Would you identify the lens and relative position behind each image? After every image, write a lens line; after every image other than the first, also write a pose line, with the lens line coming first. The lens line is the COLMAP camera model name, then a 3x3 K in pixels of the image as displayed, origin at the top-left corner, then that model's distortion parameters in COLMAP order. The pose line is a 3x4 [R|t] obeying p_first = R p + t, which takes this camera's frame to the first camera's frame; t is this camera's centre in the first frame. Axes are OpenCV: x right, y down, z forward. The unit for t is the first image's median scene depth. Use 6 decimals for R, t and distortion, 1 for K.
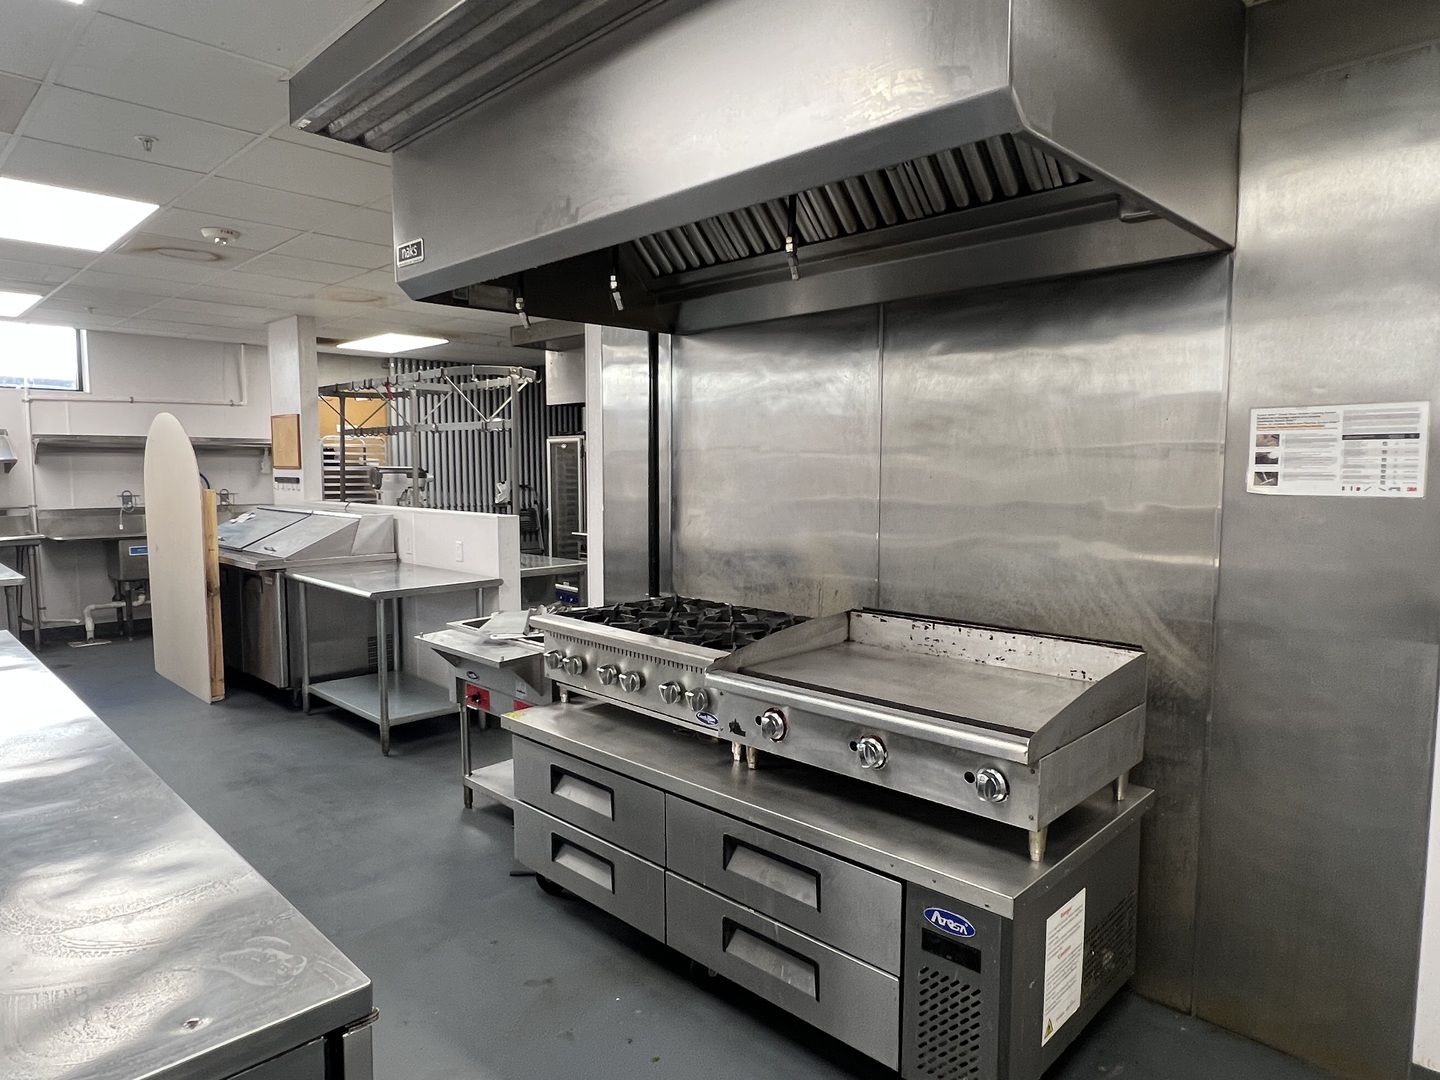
lens RADIAL K [[887.3, 0, 711.8], [0, 887.3, 537.8], [0, 0, 1]] dist [0.004823, 0.000486]
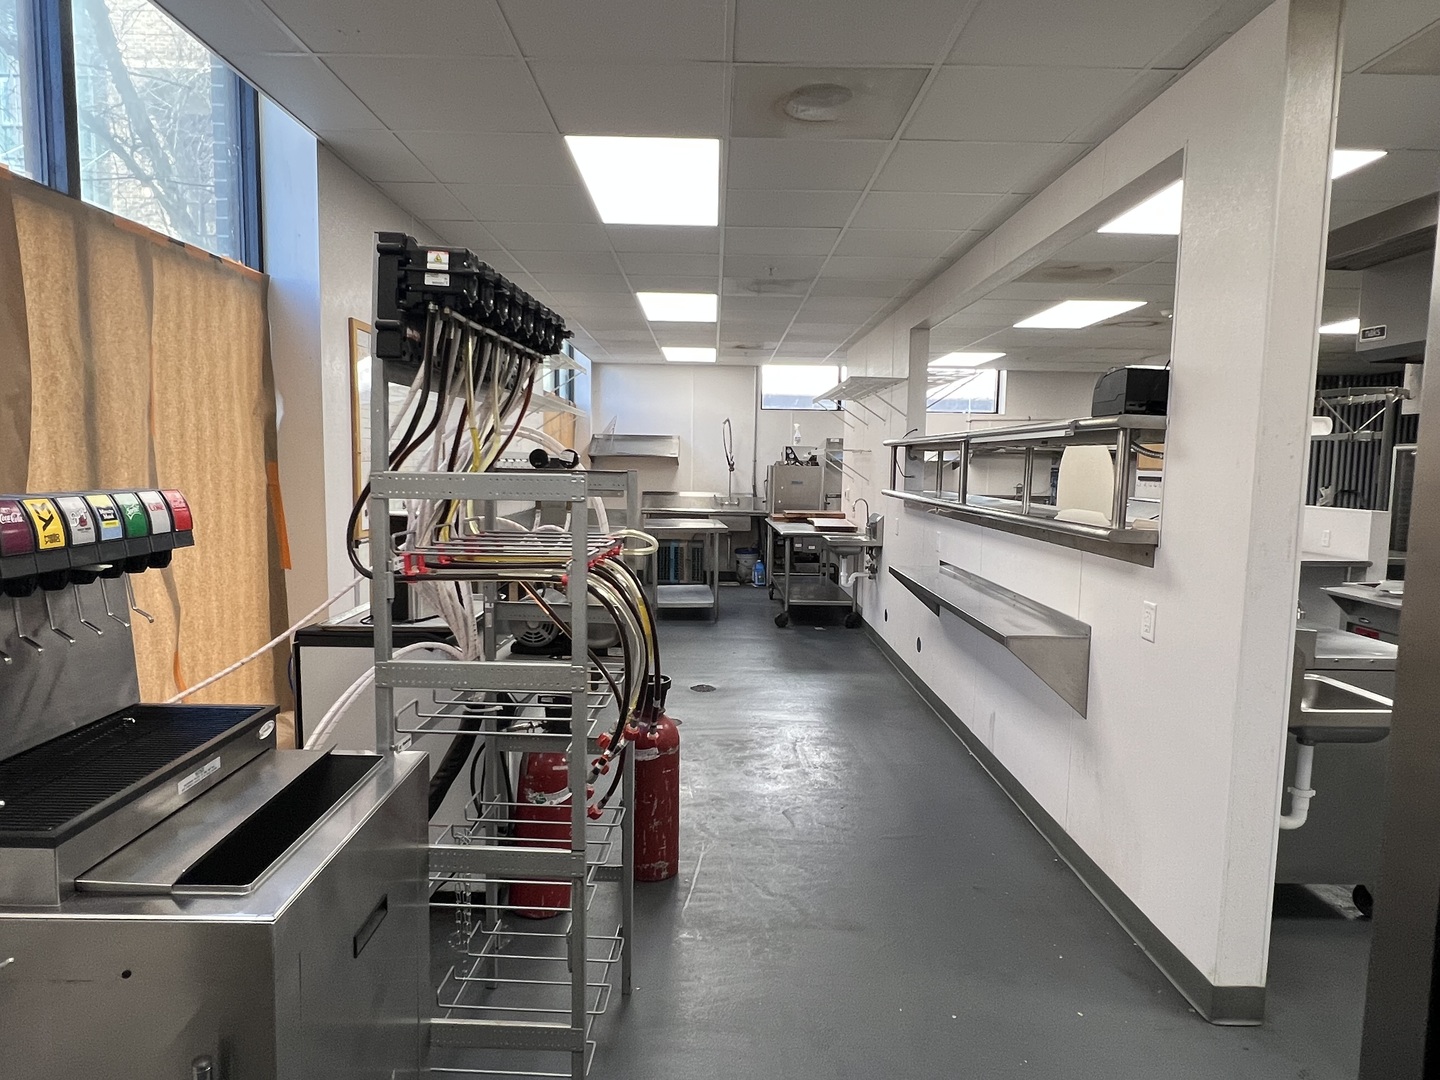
lens RADIAL K [[887.3, 0, 714.6], [0, 887.3, 548.0], [0, 0, 1]] dist [0.004823, 0.000486]
pose [[0.711234, 0.080270, -0.698357, -0.016240], [-0.074504, 0.996471, 0.038657, 0.035329], [0.698996, 0.024536, 0.714705, -0.394912]]
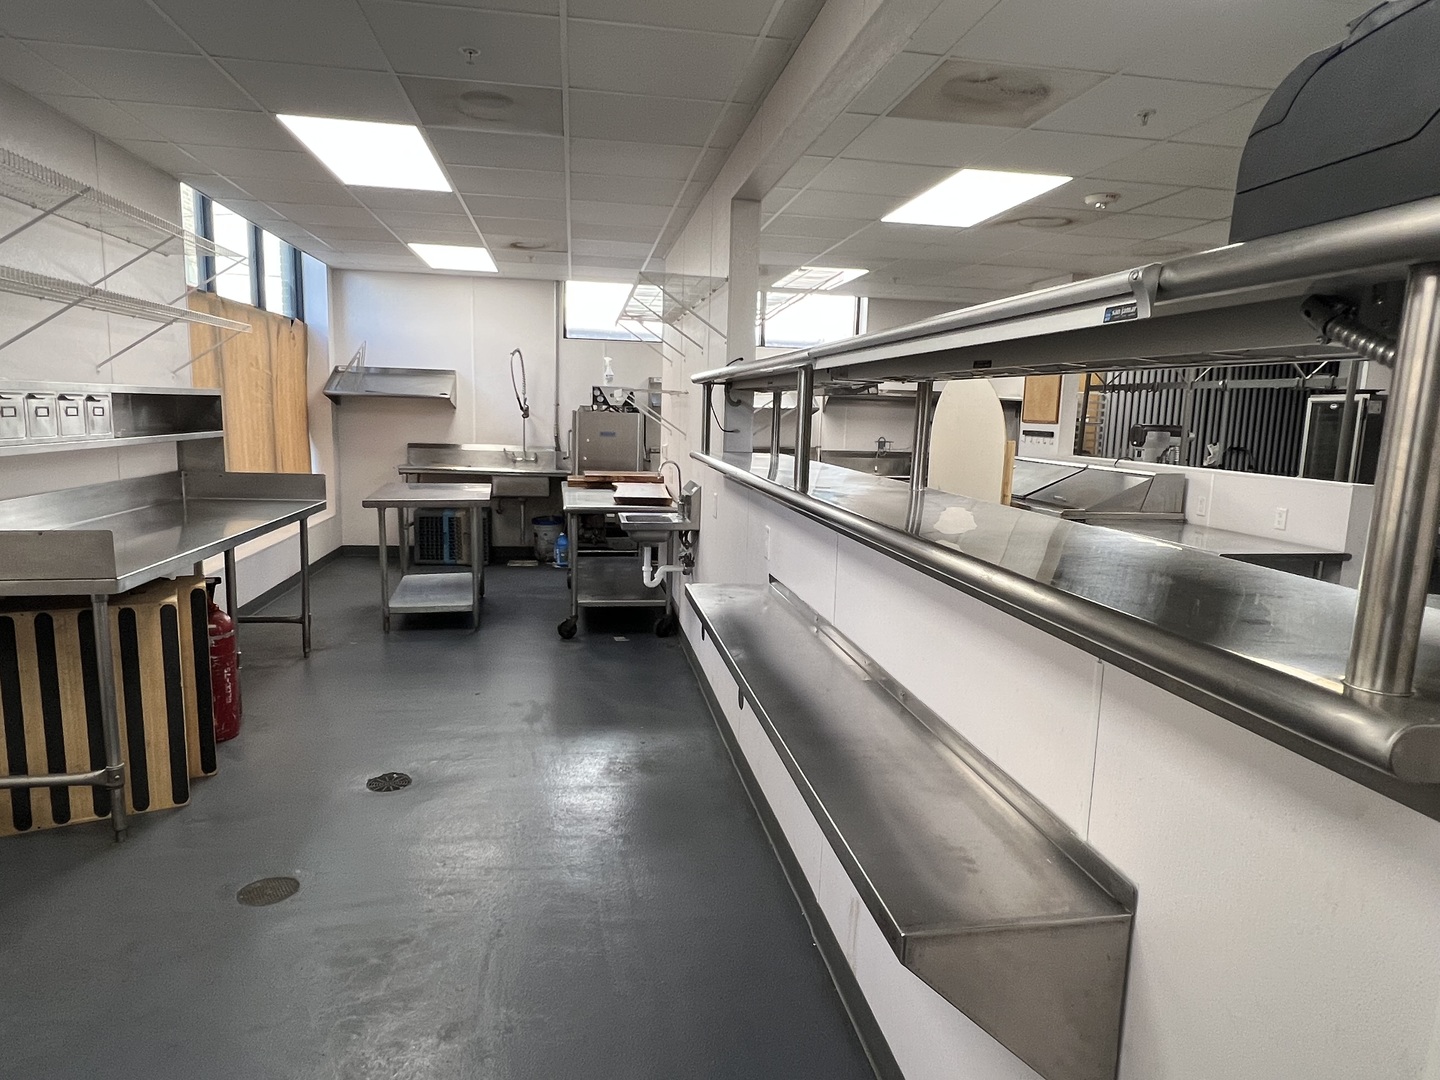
lens RADIAL K [[887.3, 0, 718.9], [0, 887.3, 549.5], [0, 0, 1]] dist [0.004823, 0.000486]
pose [[0.813445, 0.114078, -0.570344, -0.179970], [-0.077561, 0.993095, 0.088014, 0.008646], [0.576447, -0.027358, 0.816677, -0.087507]]
